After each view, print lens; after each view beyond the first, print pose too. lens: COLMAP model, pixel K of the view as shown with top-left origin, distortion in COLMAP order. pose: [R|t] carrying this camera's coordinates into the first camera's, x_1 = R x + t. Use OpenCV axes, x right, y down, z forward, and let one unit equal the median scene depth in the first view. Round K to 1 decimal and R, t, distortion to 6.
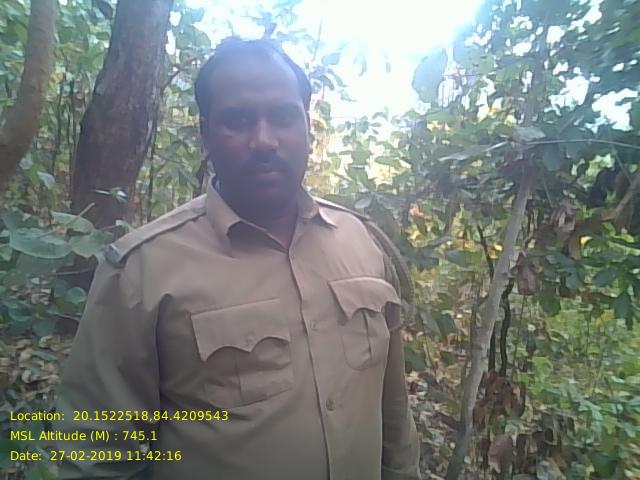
lens RADIAL K [[523.2, 0, 328.4], [0, 523.2, 240.9], [0, 0, 1]] dist [0.015221, 0.002696]
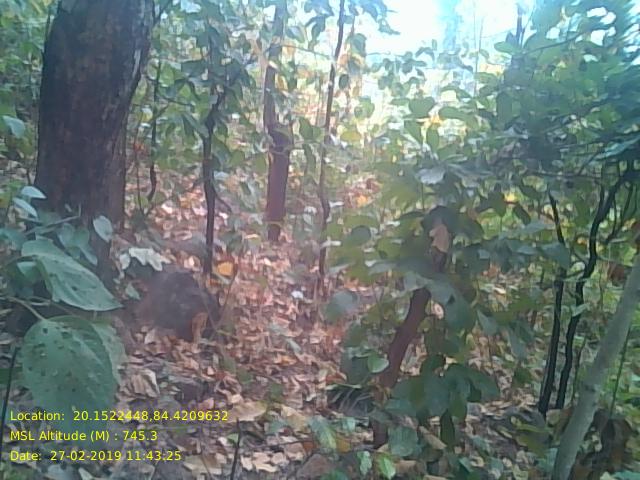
lens RADIAL K [[524.4, 0, 320.3], [0, 524.4, 252.2], [0, 0, 1]] dist [0.108906, -0.195539]
pose [[0.998605, 0.035155, -0.039402, -0.031401], [-0.030007, 0.991780, 0.124386, -0.033140], [0.043451, -0.123030, 0.991451, 0.160217]]
